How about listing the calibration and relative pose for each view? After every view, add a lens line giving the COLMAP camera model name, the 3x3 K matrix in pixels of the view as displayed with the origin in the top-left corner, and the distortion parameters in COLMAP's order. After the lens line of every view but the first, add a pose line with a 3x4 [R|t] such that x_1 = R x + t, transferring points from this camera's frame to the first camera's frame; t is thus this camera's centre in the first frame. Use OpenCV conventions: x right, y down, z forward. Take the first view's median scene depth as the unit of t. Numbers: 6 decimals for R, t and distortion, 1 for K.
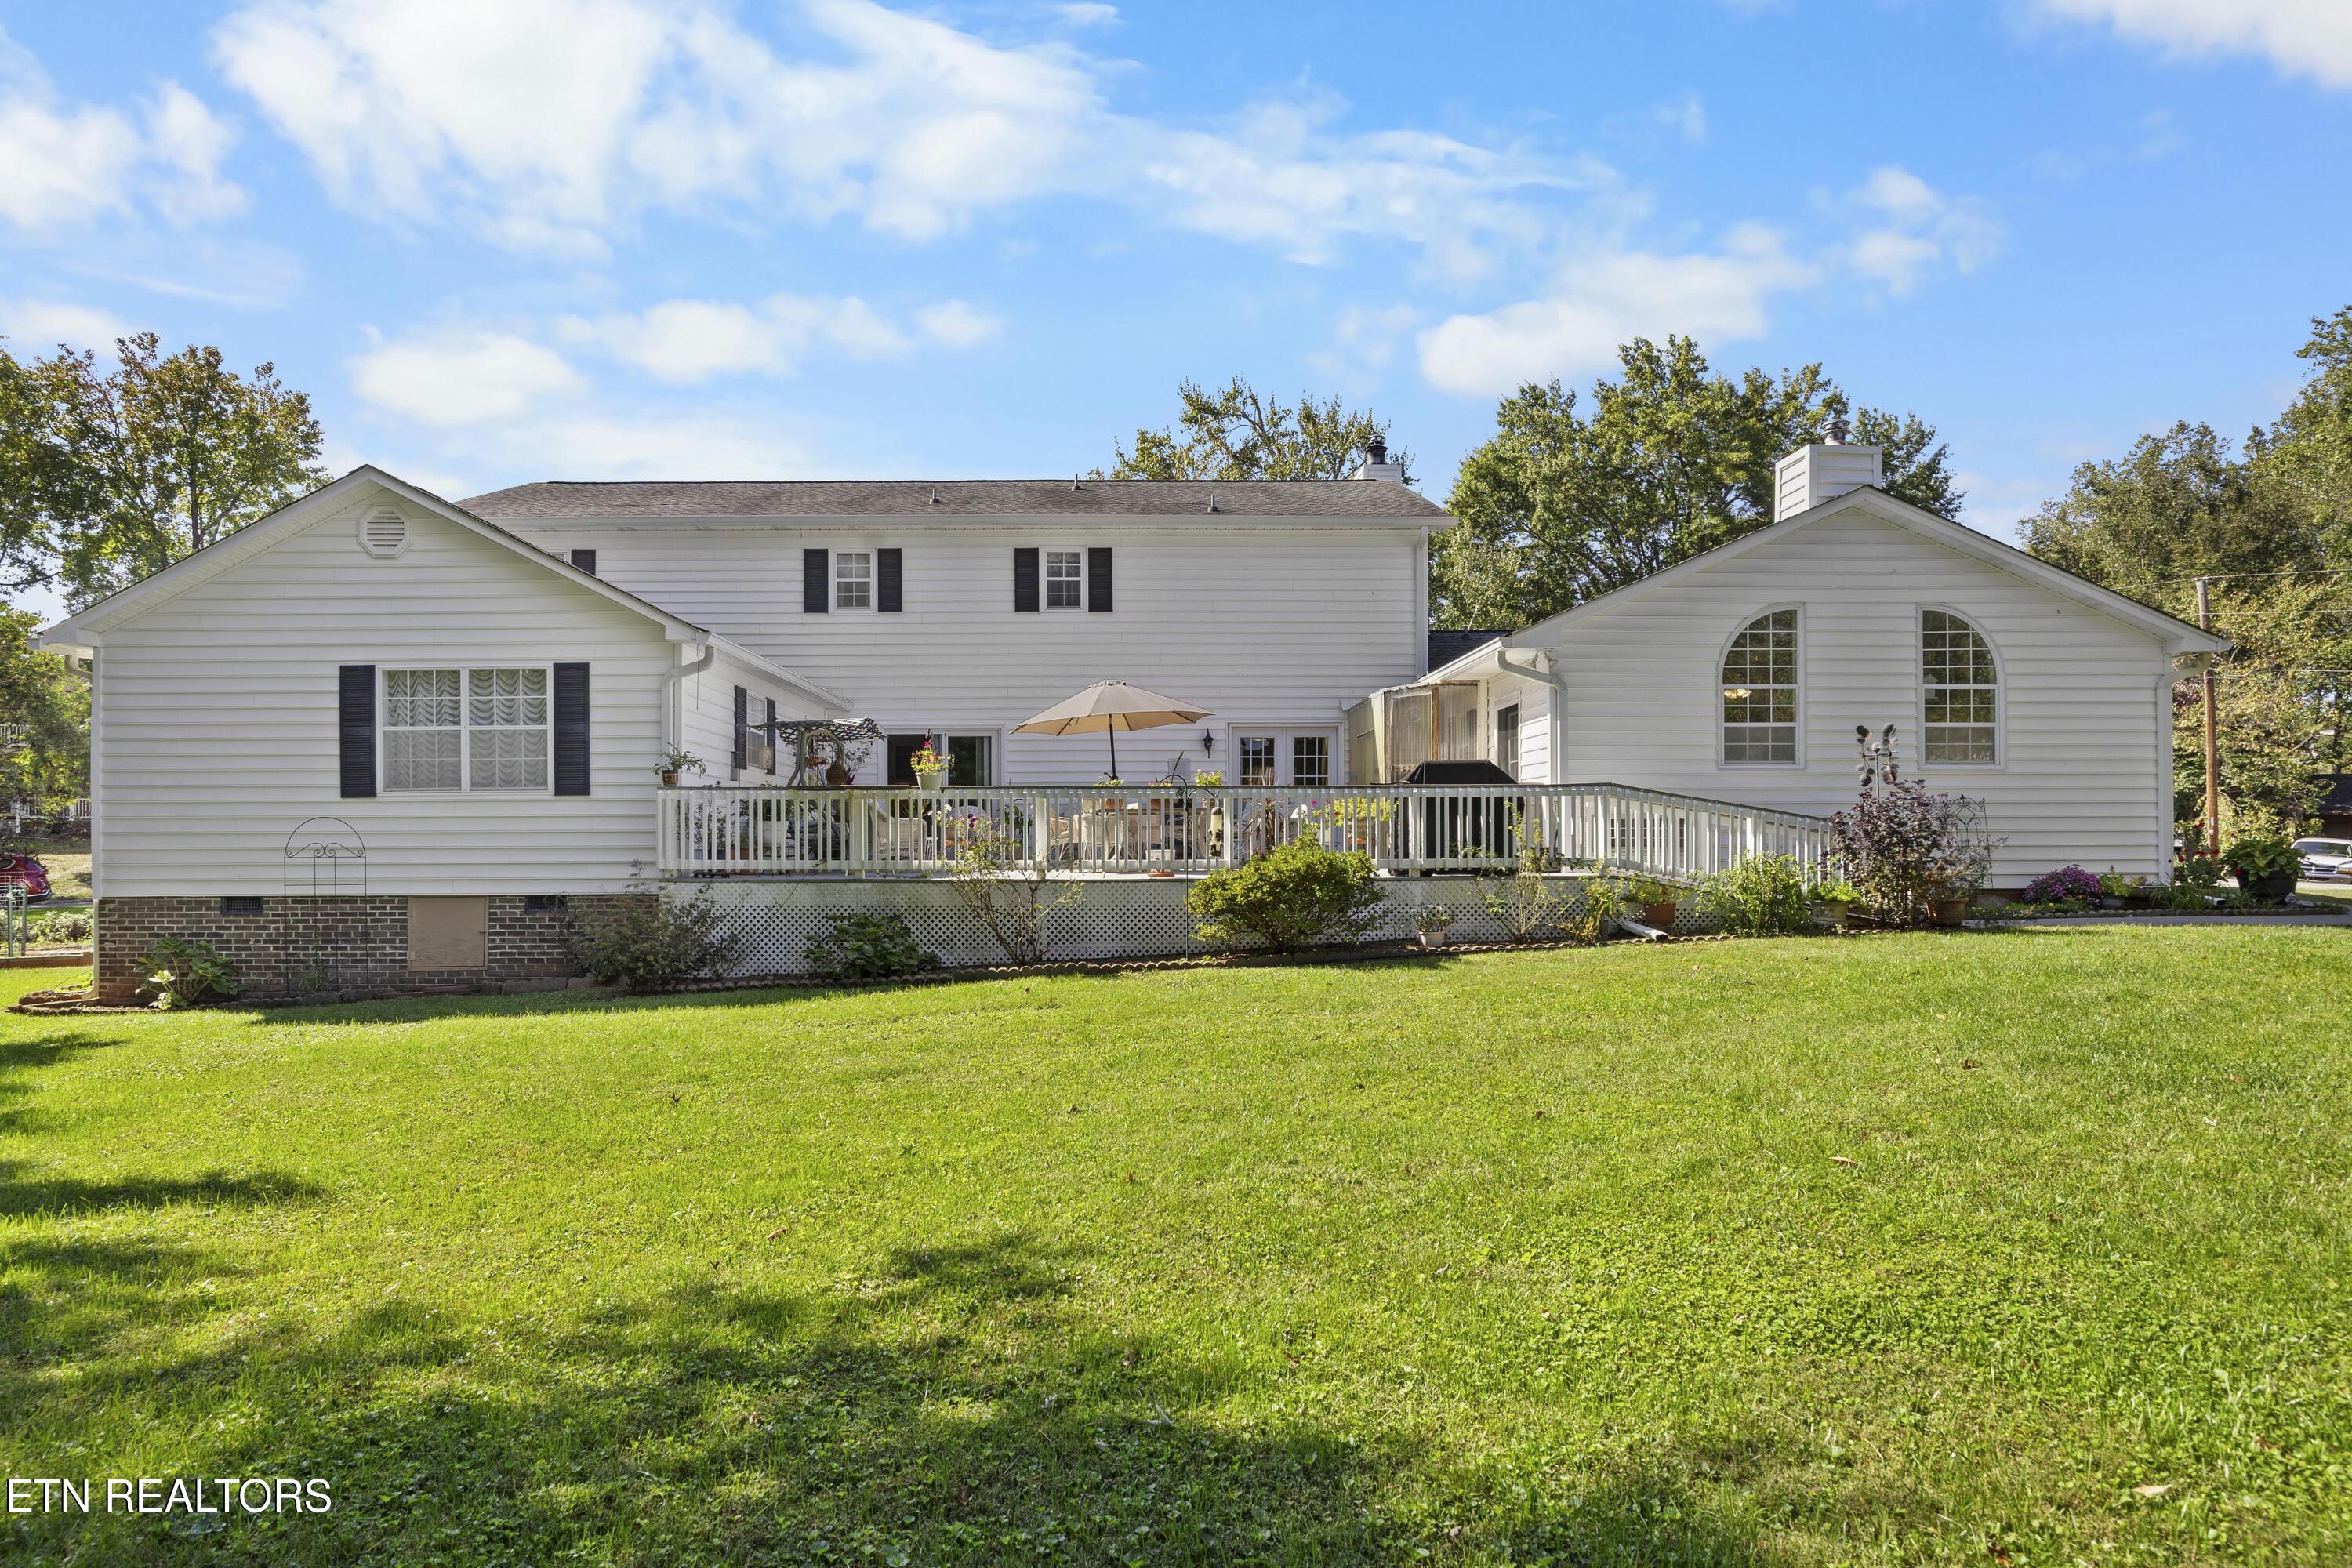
lens RADIAL K [[1792.9, 0, 1176.0], [0, 1792.9, 784.0], [0, 0, 1]] dist [-0.033290, -0.001842]
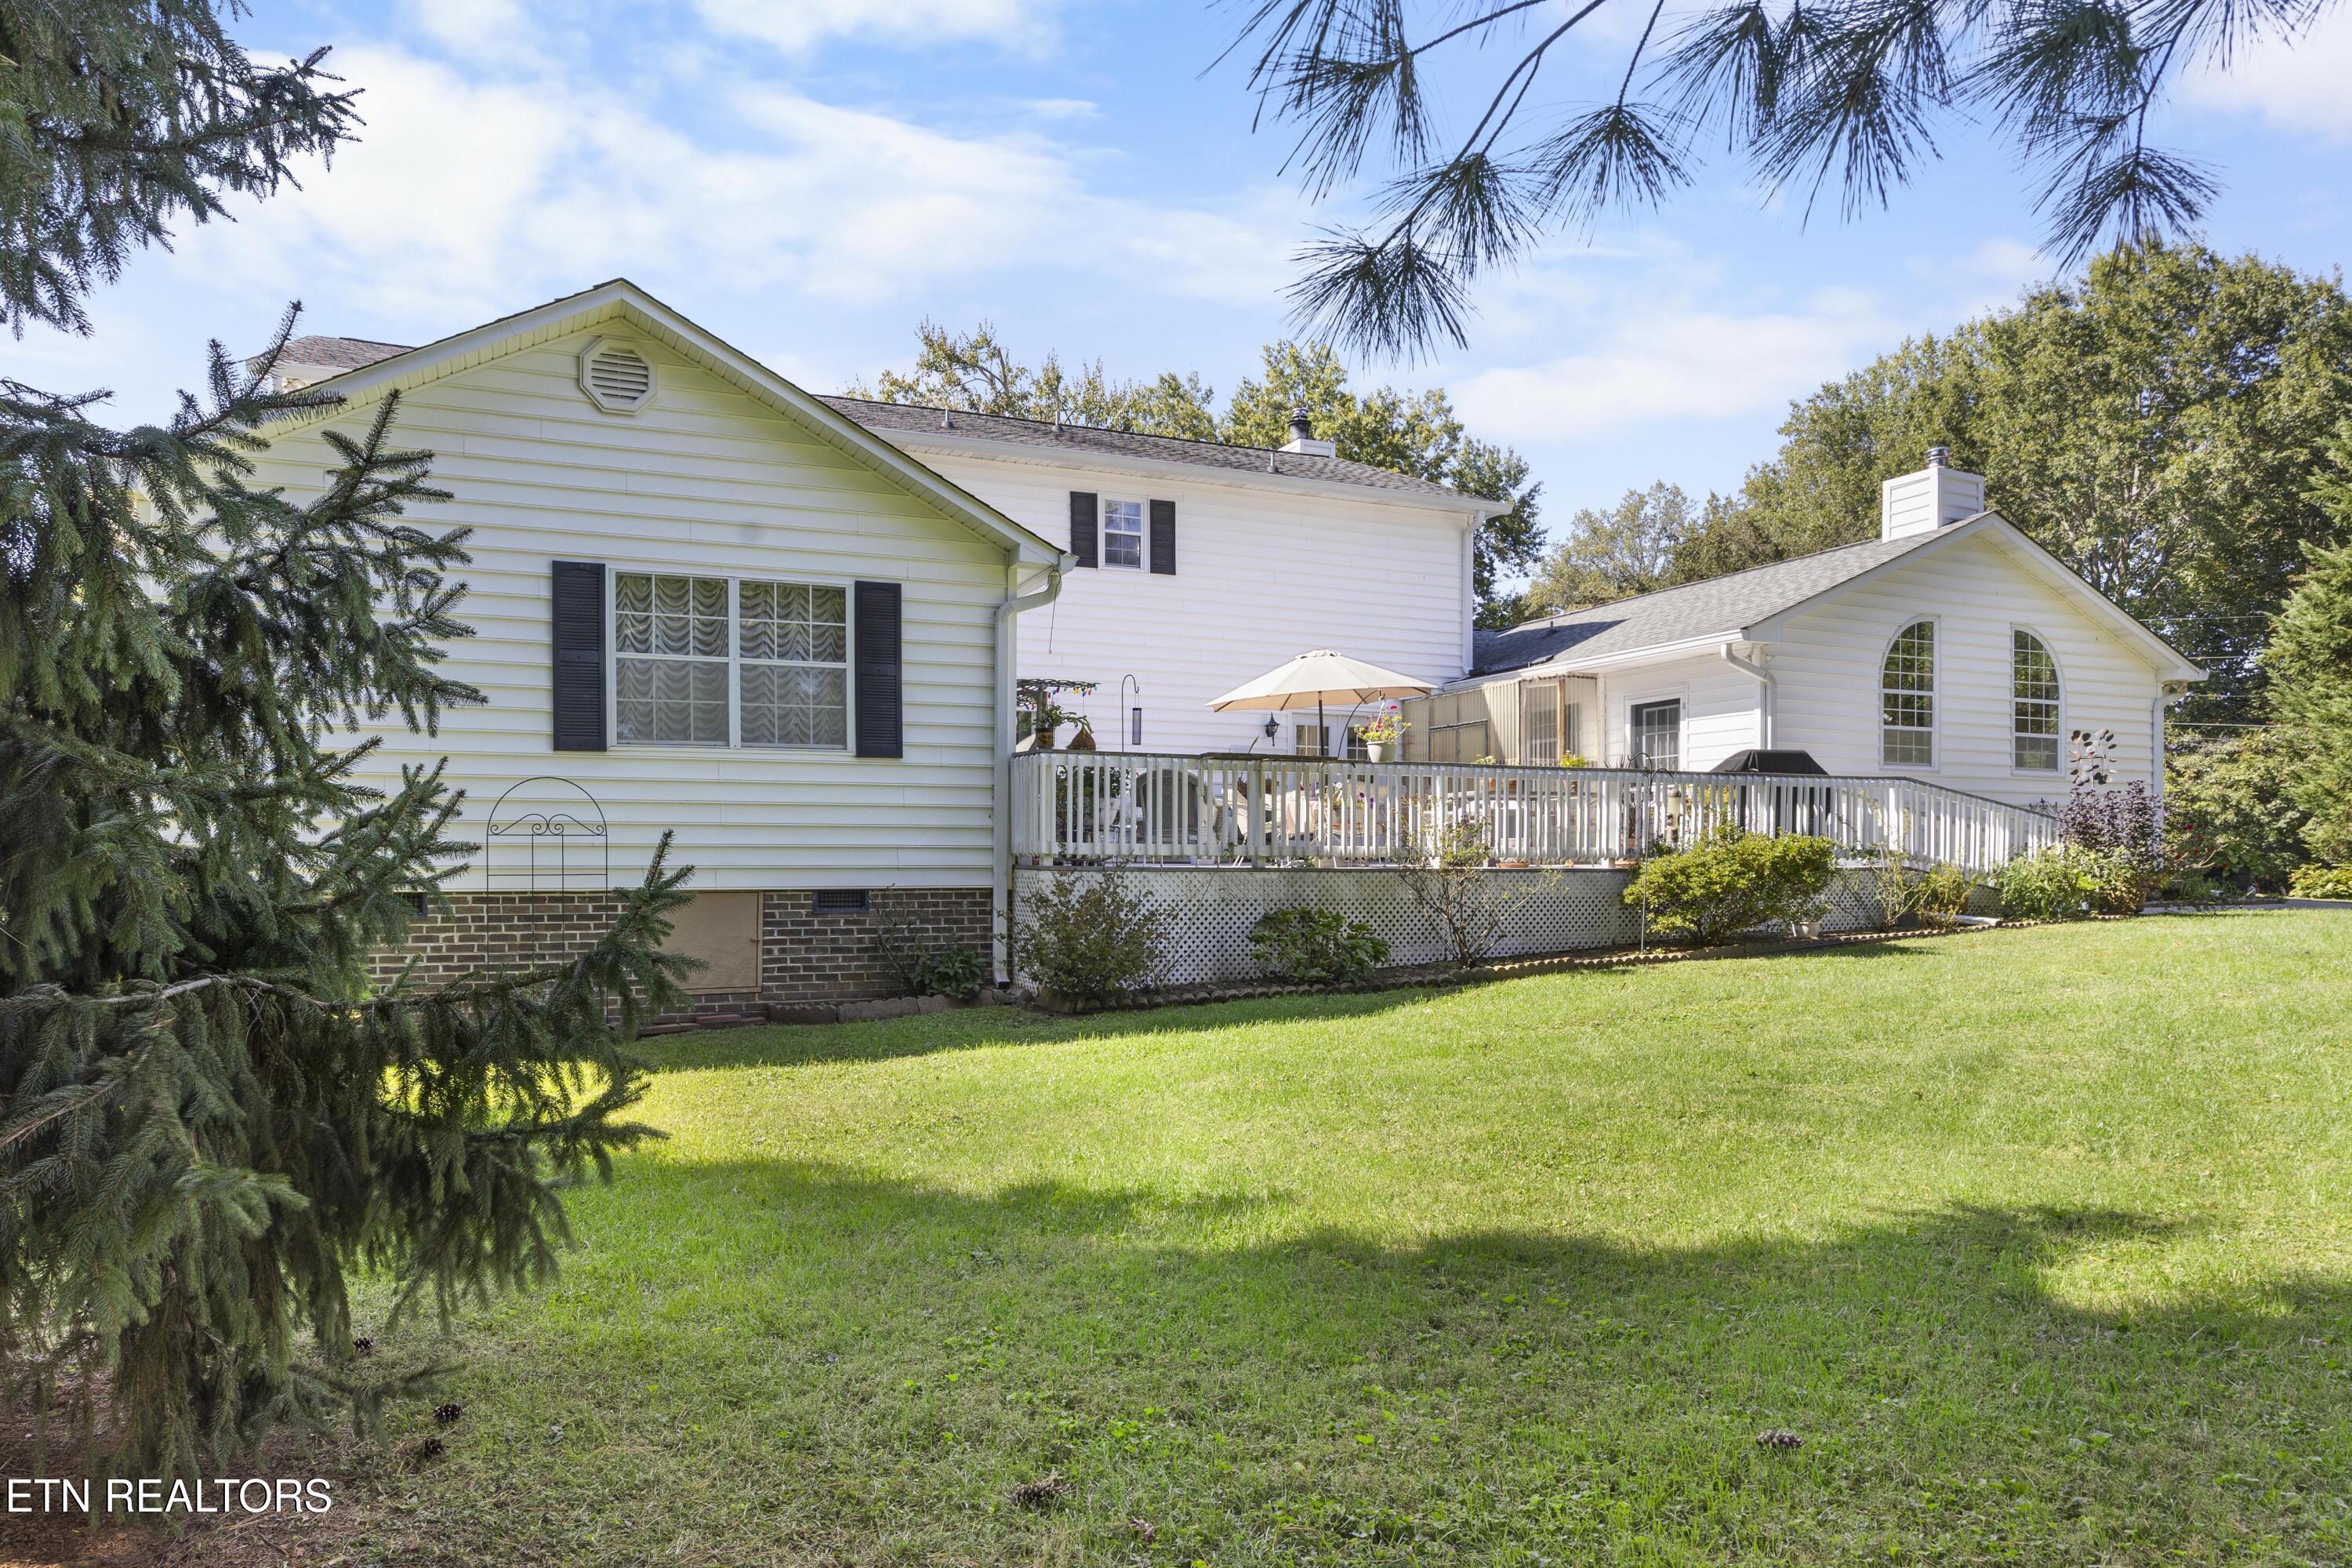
lens RADIAL K [[1915.1, 0, 1173.7], [0, 1915.1, 838.3], [0, 0, 1]] dist [-0.041224, -0.001087]
pose [[0.877176, 0.011979, 0.480020, -0.612264], [-0.018278, 0.999797, 0.008450, 0.031099], [-0.479822, -0.016185, 0.877217, 0.227500]]
